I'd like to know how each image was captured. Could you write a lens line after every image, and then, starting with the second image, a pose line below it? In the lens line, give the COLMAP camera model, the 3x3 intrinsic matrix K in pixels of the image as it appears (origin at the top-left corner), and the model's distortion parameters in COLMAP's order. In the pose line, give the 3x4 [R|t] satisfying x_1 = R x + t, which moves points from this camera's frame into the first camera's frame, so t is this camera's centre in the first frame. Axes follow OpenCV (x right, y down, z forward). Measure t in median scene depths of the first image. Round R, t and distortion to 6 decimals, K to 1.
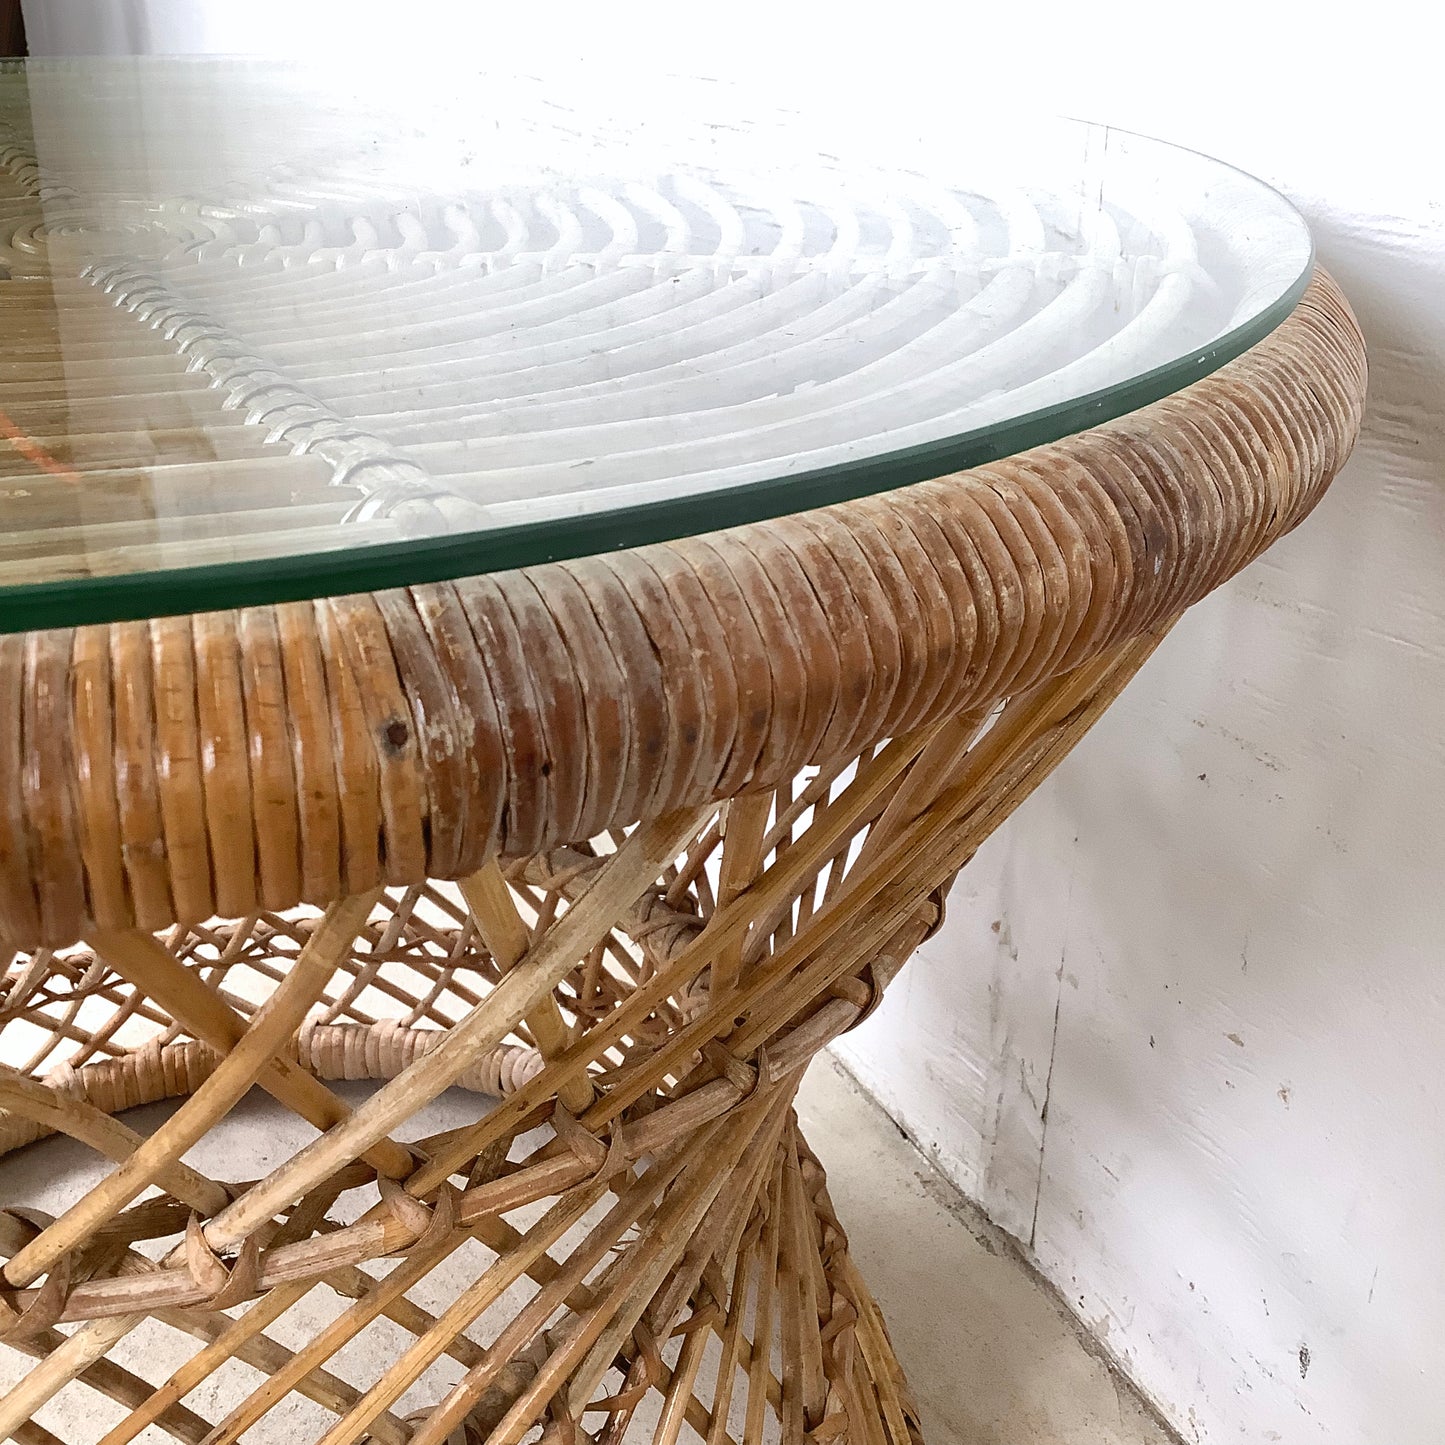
lens RADIAL K [[1750.6, 0, 726.8], [0, 1750.6, 718.7], [0, 0, 1]] dist [0.140973, -0.287605]
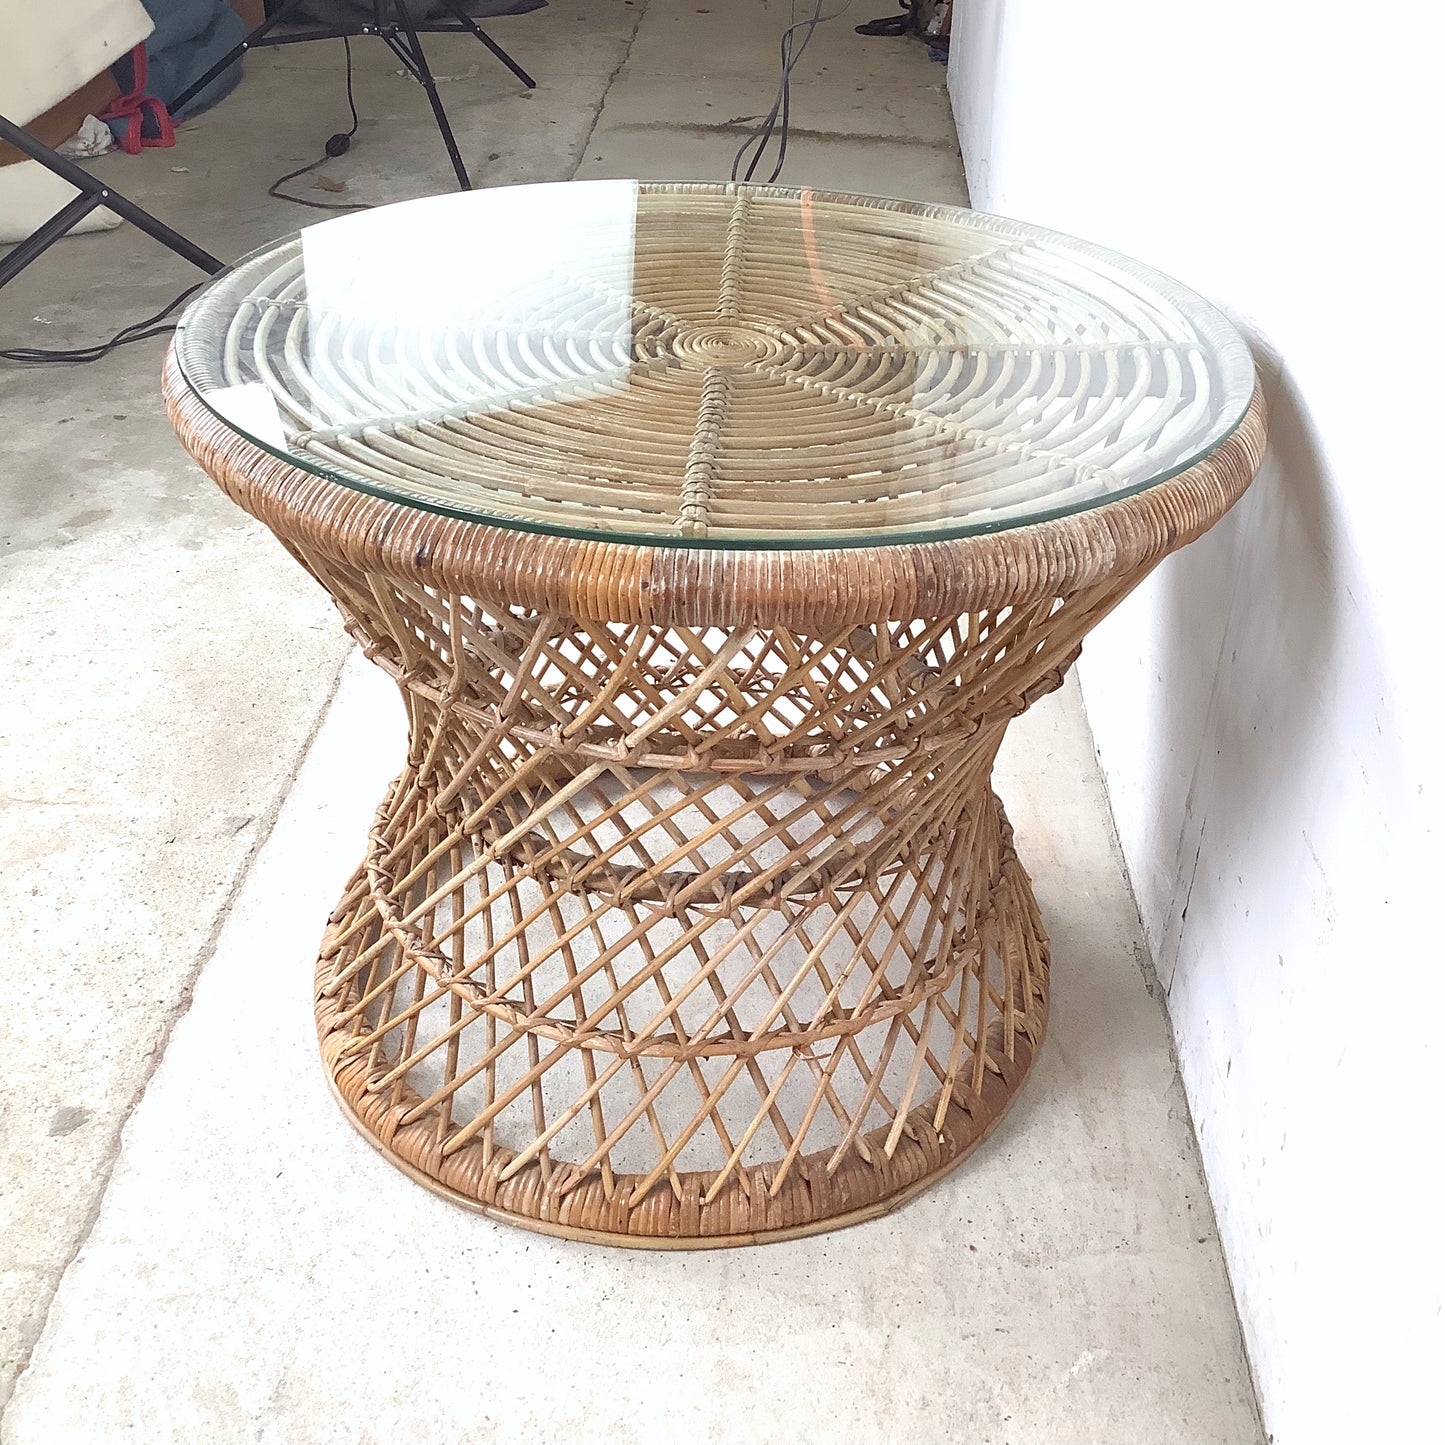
lens RADIAL K [[1750.6, 0, 726.8], [0, 1750.6, 718.7], [0, 0, 1]] dist [0.140973, -0.287605]
pose [[0.865266, 0.274853, -0.419250, 1.355190], [-0.237379, 0.961238, 0.140259, -0.237201], [0.441550, -0.021841, 0.896971, -1.947632]]
